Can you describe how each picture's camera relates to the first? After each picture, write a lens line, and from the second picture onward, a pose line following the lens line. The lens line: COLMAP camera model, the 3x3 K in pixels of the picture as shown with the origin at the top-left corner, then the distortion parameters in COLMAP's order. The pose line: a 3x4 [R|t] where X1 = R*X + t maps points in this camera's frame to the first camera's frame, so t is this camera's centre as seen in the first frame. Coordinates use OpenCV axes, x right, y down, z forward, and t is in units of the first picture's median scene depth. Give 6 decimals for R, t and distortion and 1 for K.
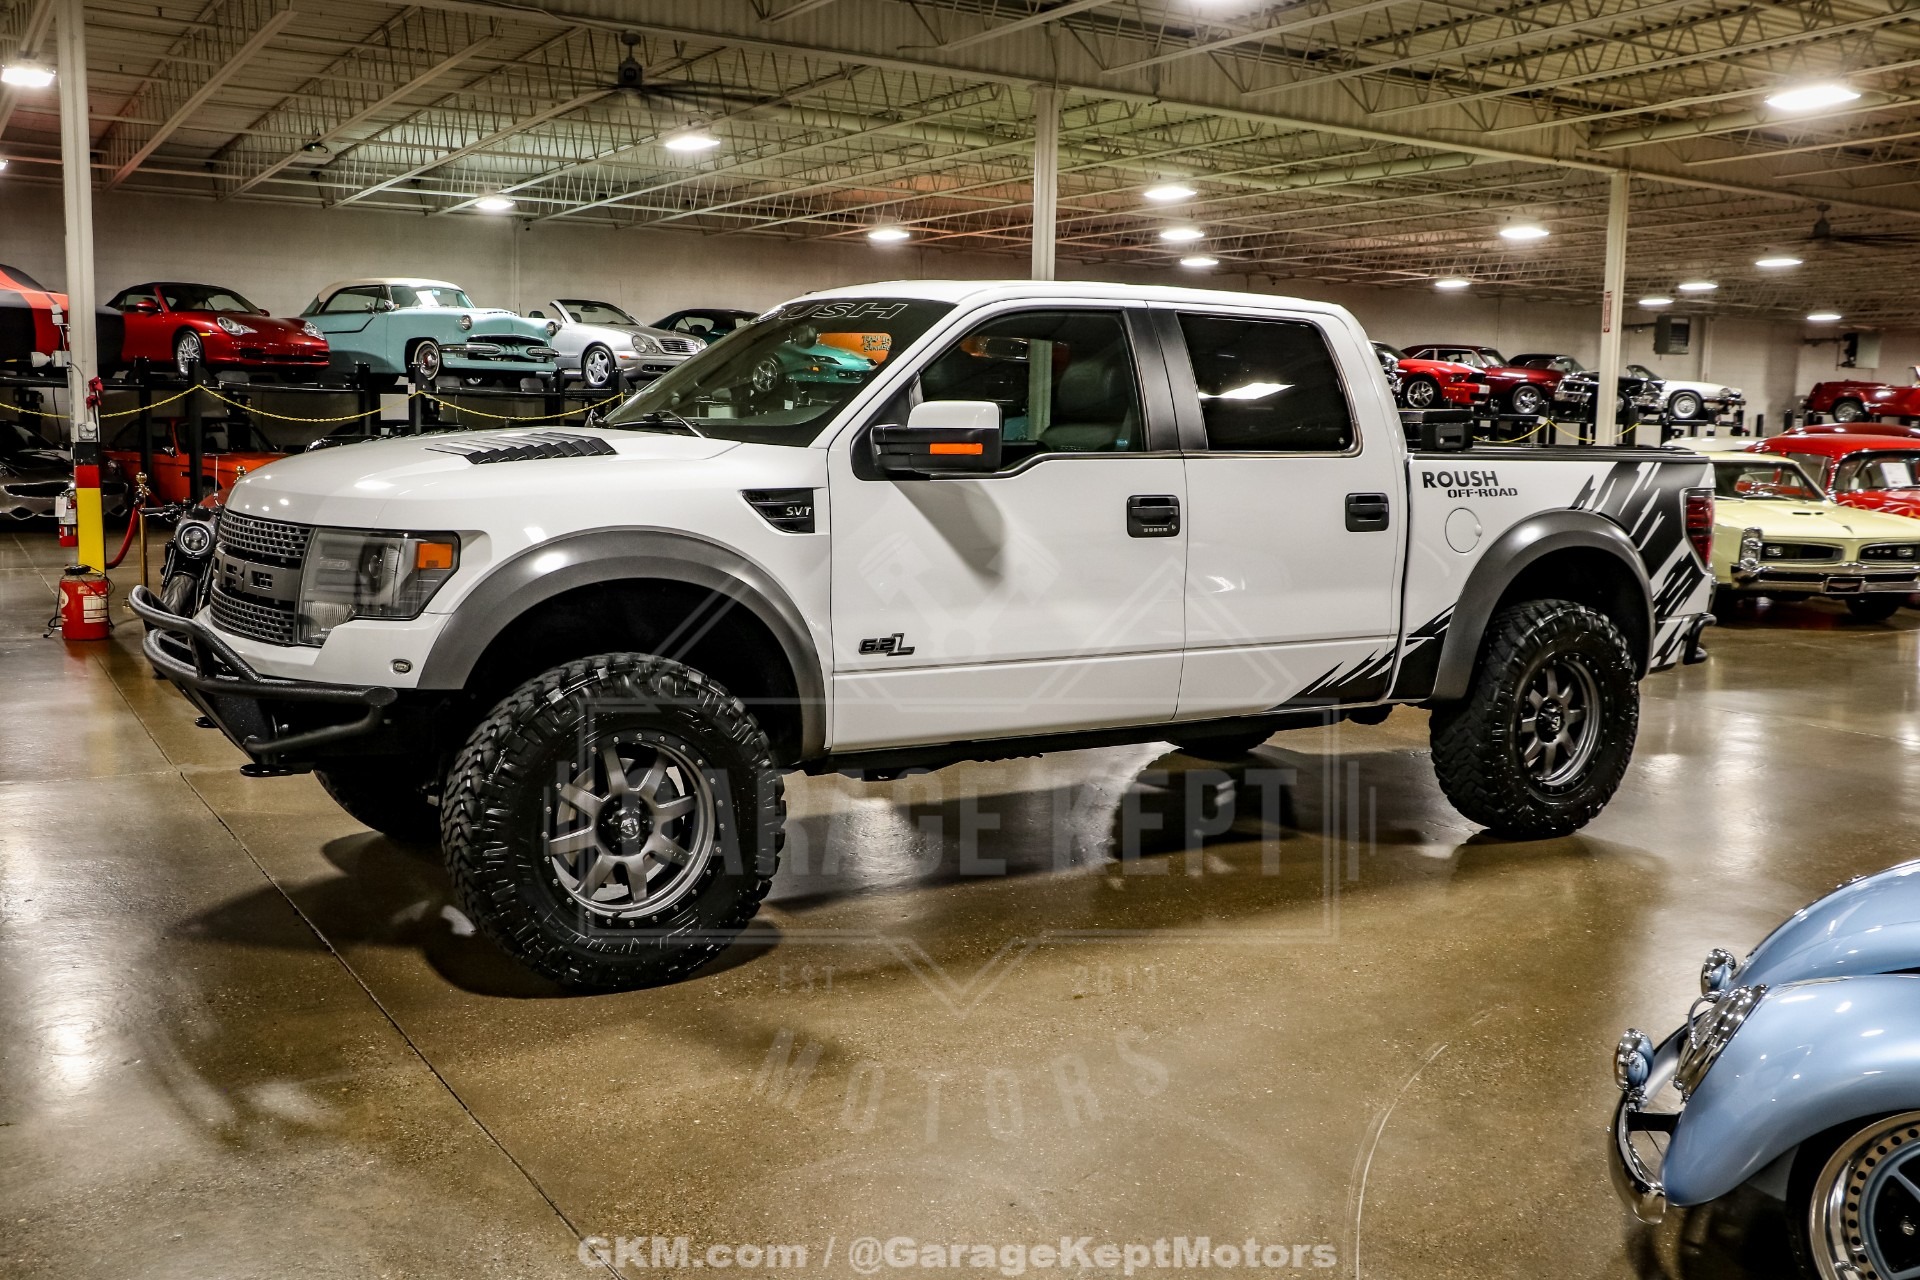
lens RADIAL K [[1796.2, 0, 928.7], [0, 1796.2, 641.2], [0, 0, 1]] dist [-0.148115, 0.216311]
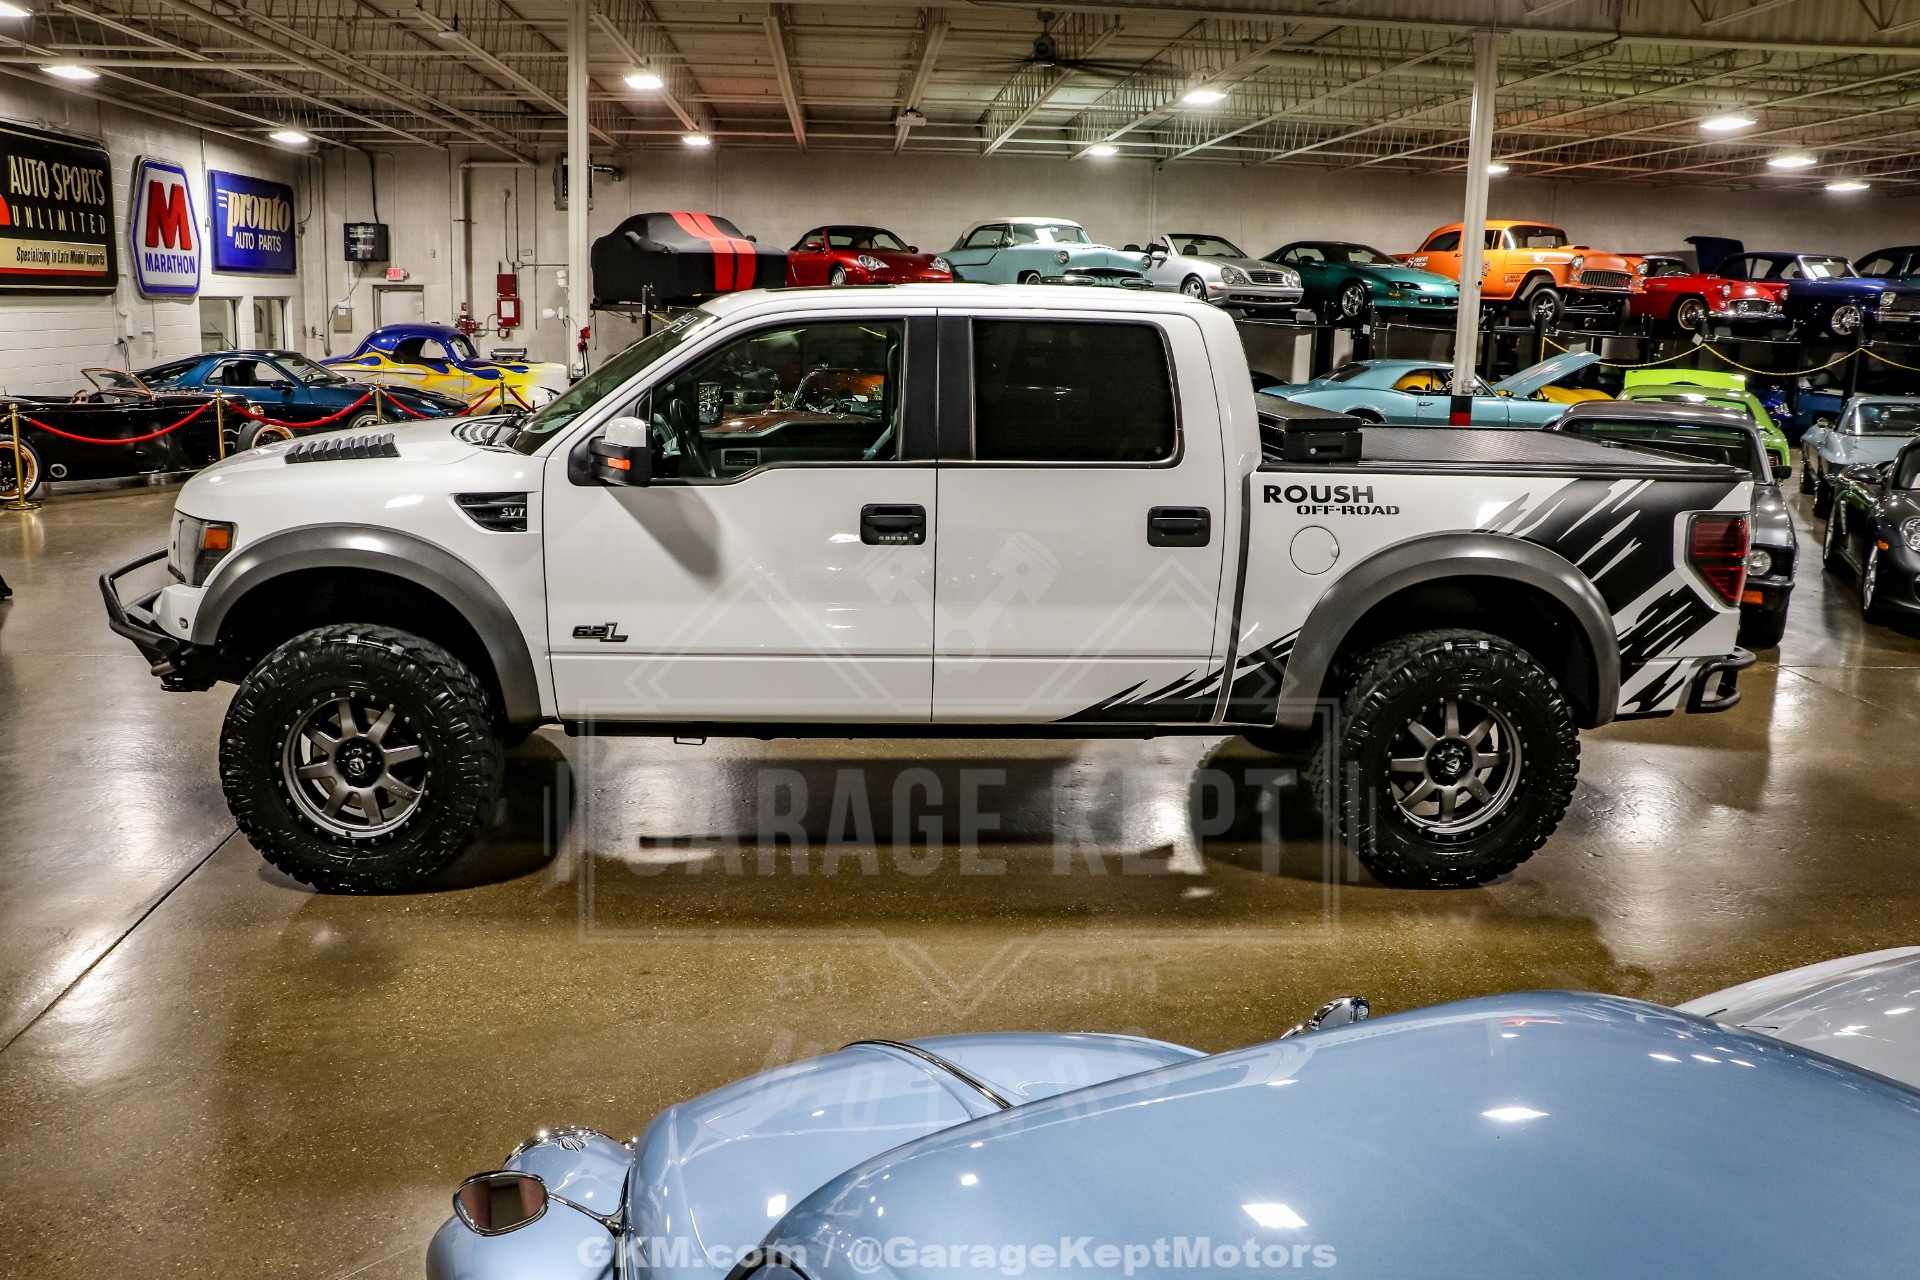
lens RADIAL K [[1589.6, 0, 891.2], [0, 1589.6, 633.1], [0, 0, 1]] dist [-0.128416, 0.008656]
pose [[0.877546, 0.093920, -0.470204, 0.584365], [-0.059640, 0.994394, 0.087315, -0.091645], [0.475768, -0.048580, 0.878228, 0.205523]]
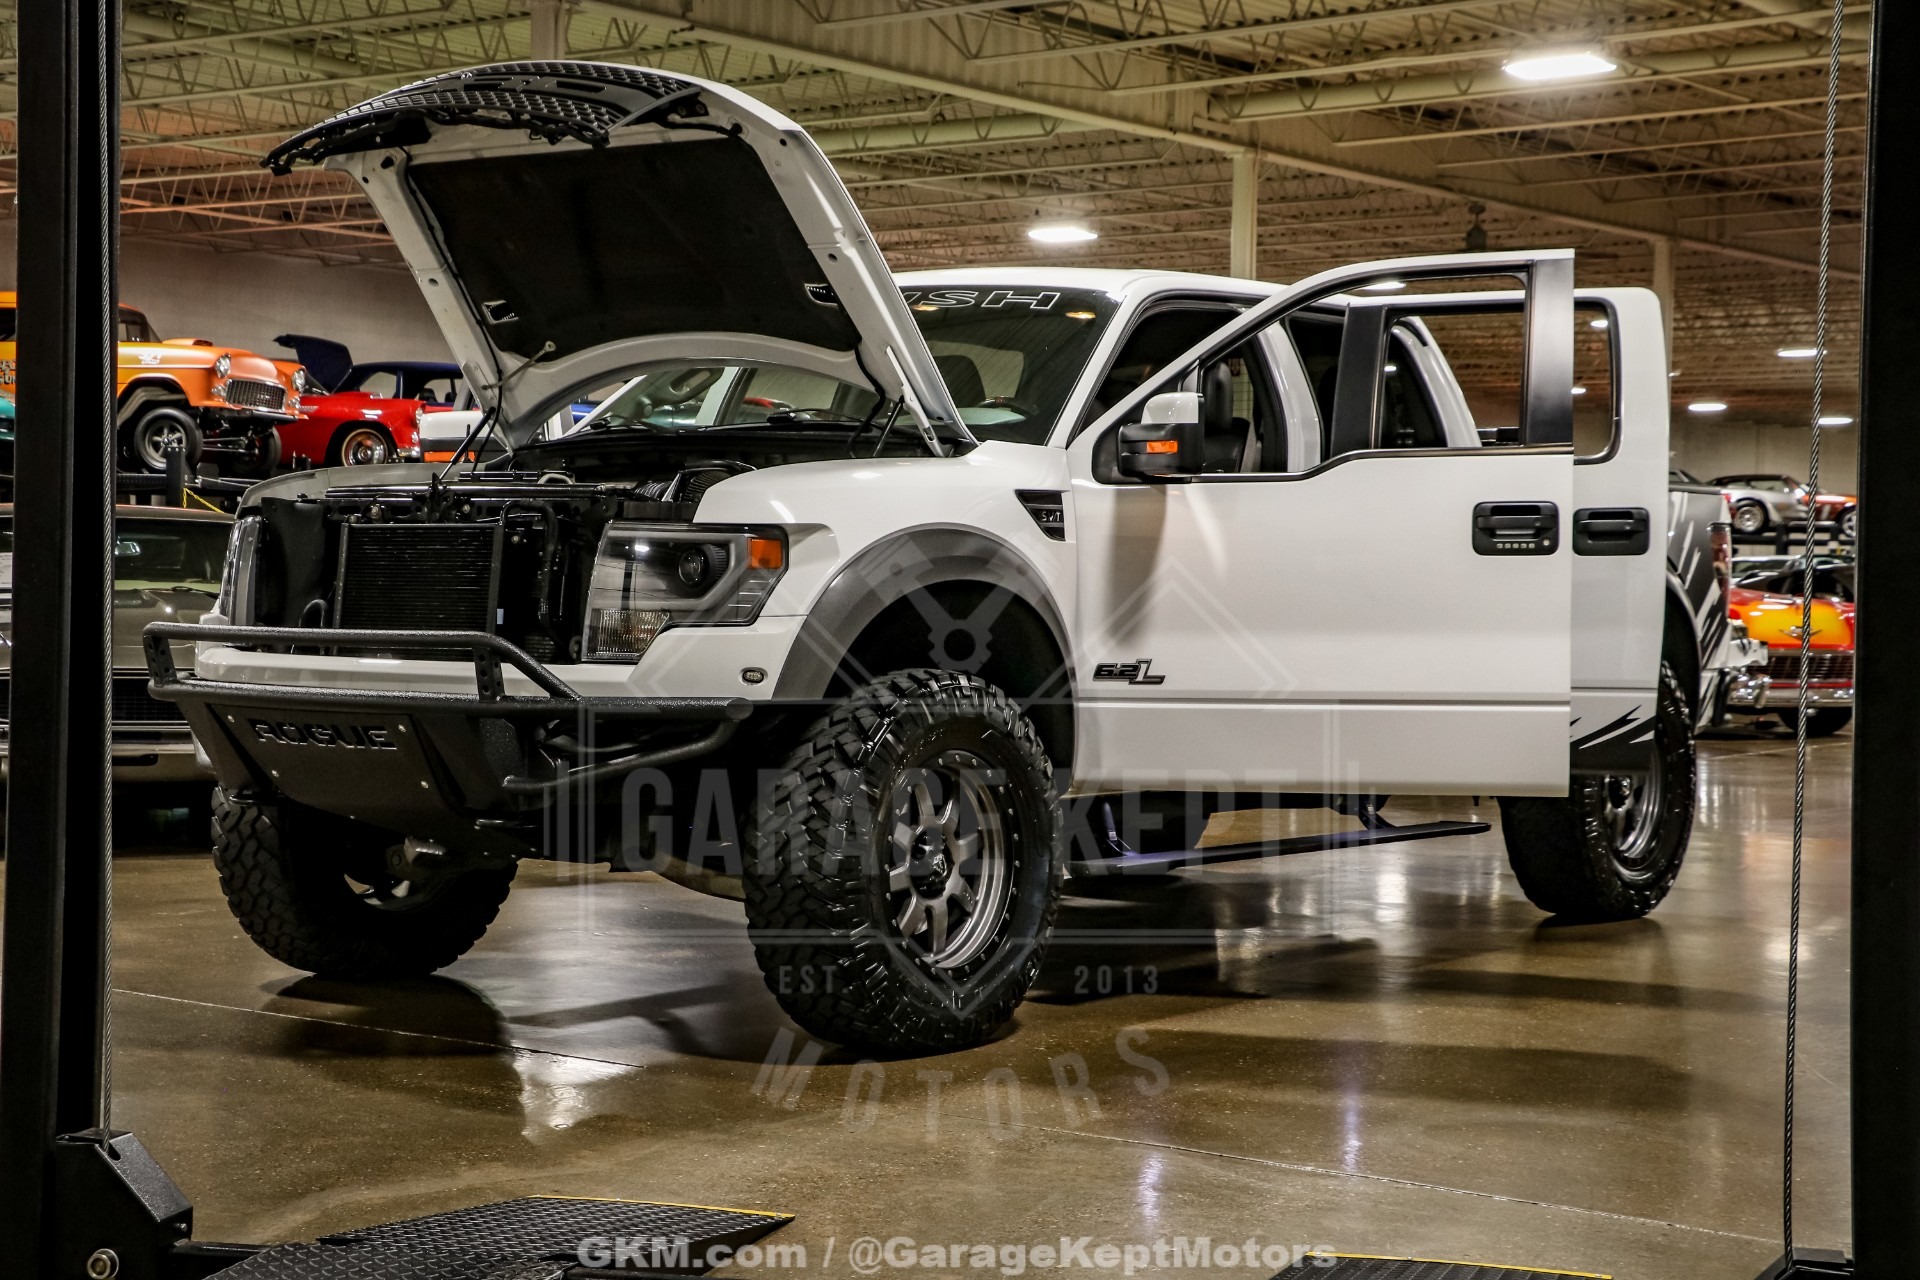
lens RADIAL K [[3118.2, 0, 960.0], [0, 3118.2, 640.0], [0, 0, 1]] dist [0.094612, 0.179255]
pose [[0.927965, -0.014344, 0.372390, -0.649550], [0.049349, 0.995189, -0.084639, 0.110816], [-0.369384, 0.096919, 0.924209, -0.388441]]
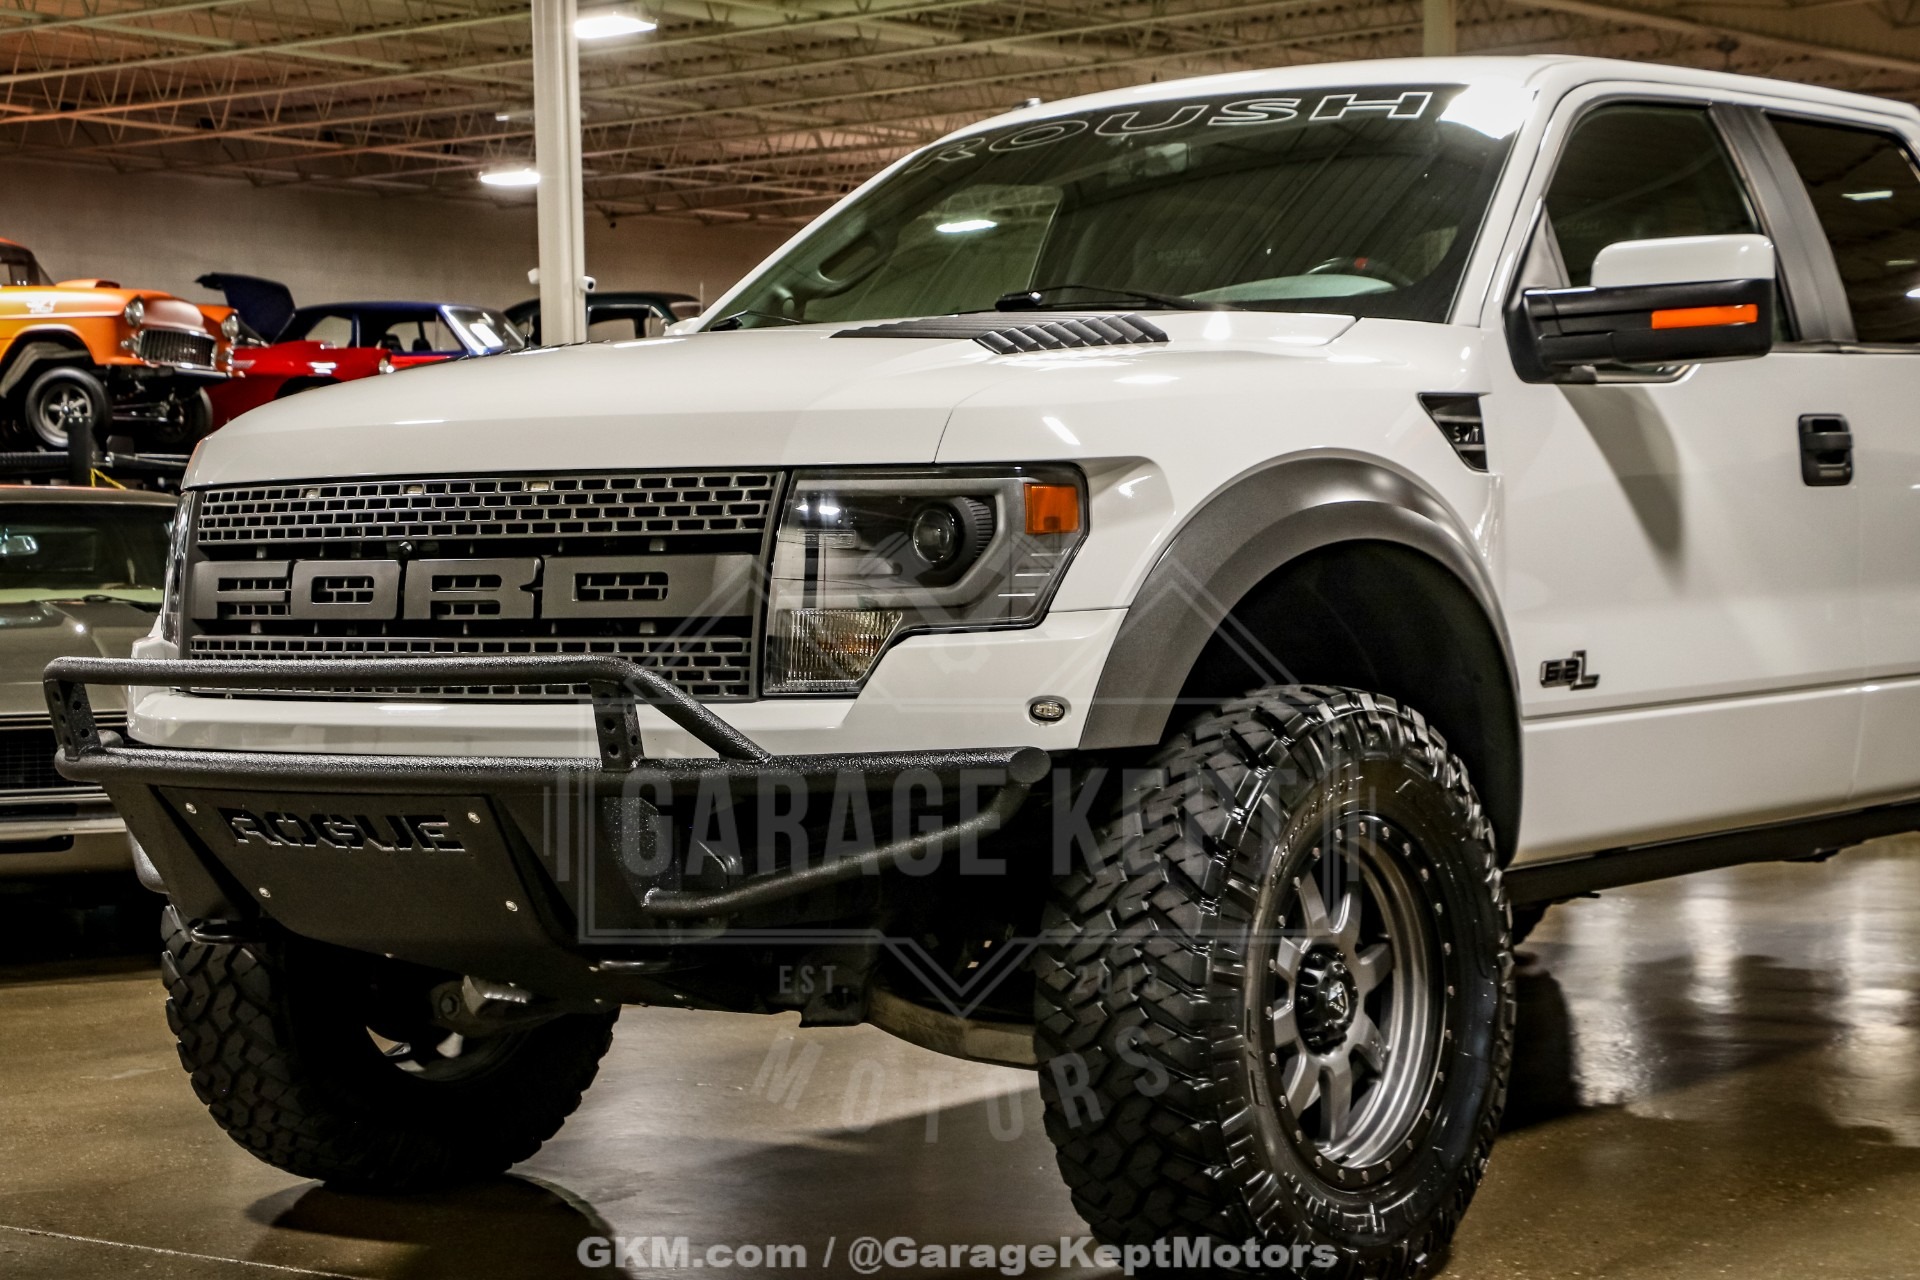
lens RADIAL K [[3649.3, 0, 968.6], [0, 3649.3, 643.1], [0, 0, 1]] dist [0.178481, 0.361745]
pose [[0.930485, -0.052378, 0.362565, -0.599184], [0.086706, 0.993092, -0.079056, 0.066308], [-0.355920, 0.104997, 0.928599, -0.010620]]
